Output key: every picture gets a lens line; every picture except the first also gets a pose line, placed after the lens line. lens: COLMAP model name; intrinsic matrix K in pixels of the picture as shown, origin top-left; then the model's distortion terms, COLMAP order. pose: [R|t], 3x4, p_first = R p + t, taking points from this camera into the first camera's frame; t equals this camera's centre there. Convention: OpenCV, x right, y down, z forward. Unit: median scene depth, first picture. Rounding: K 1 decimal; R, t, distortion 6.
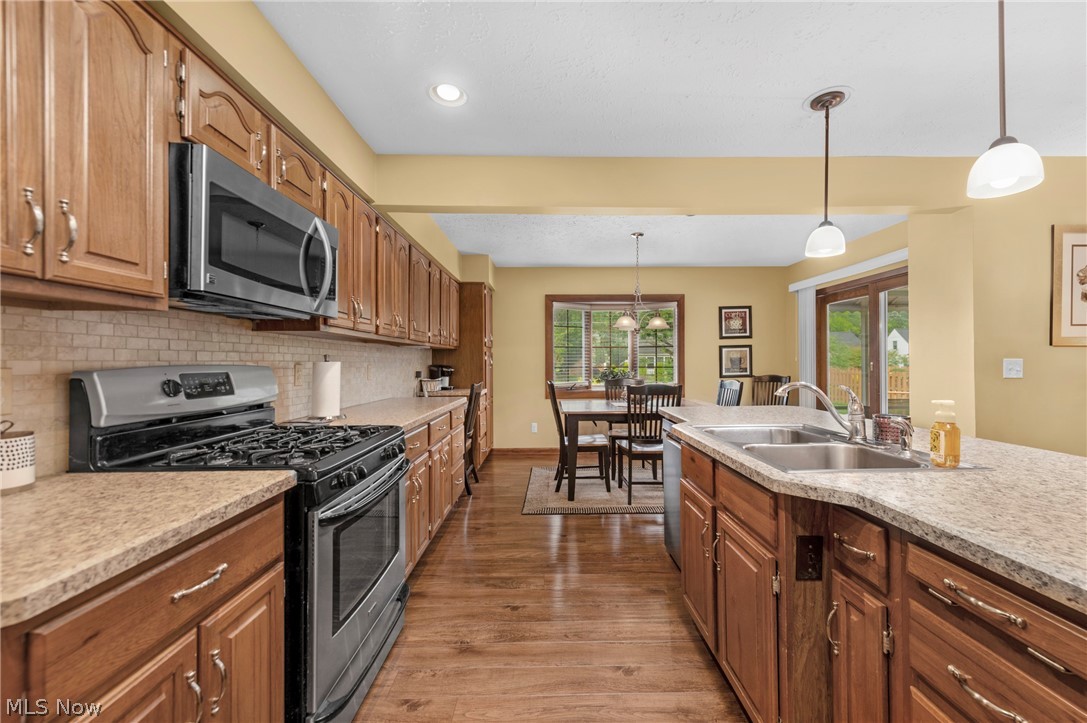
lens RADIAL K [[423.8, 0, 551.6], [0, 423.8, 359.9], [0, 0, 1]] dist [0.003577, -0.001398]
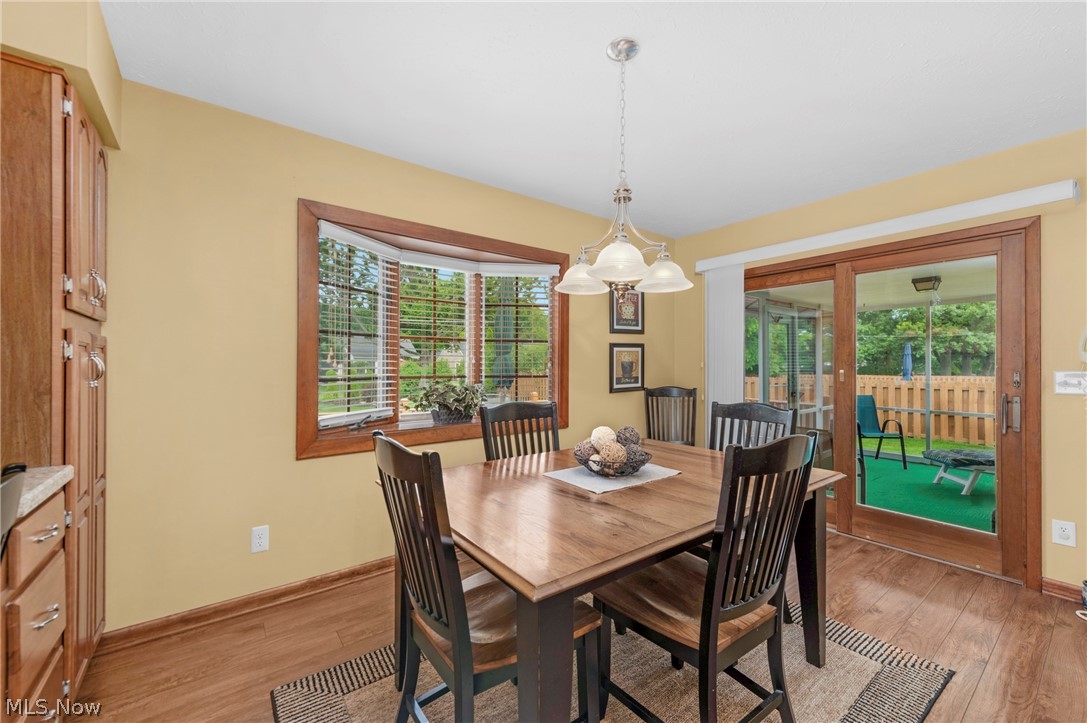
lens RADIAL K [[423.8, 0, 556.9], [0, 423.8, 363.9], [0, 0, 1]] dist [0.003577, -0.001398]
pose [[0.804663, 0.009710, 0.593652, -0.075391], [-0.010202, 0.999945, -0.002527, 0.000870], [-0.593644, -0.004023, 0.804718, 0.741551]]
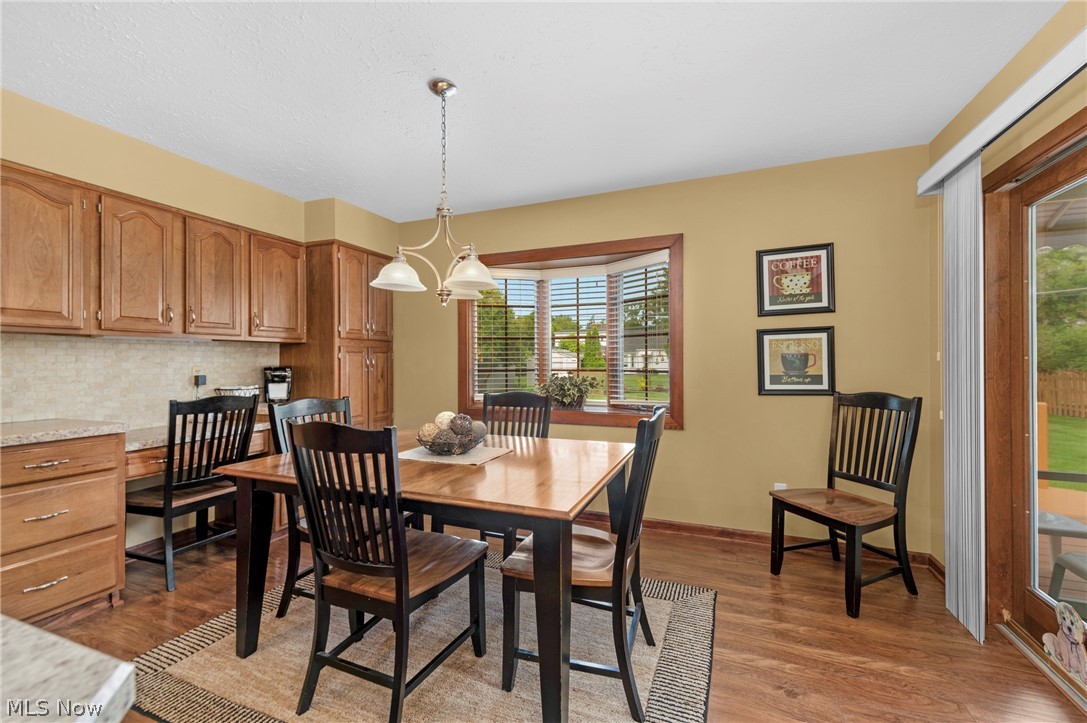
lens RADIAL K [[423.8, 0, 572.3], [0, 423.8, 359.4], [0, 0, 1]] dist [0.003577, -0.001398]
pose [[0.927143, 0.002020, -0.374703, 0.535589], [0.000864, 0.999971, 0.007528, -0.004226], [0.374708, -0.007303, 0.927114, 0.645075]]
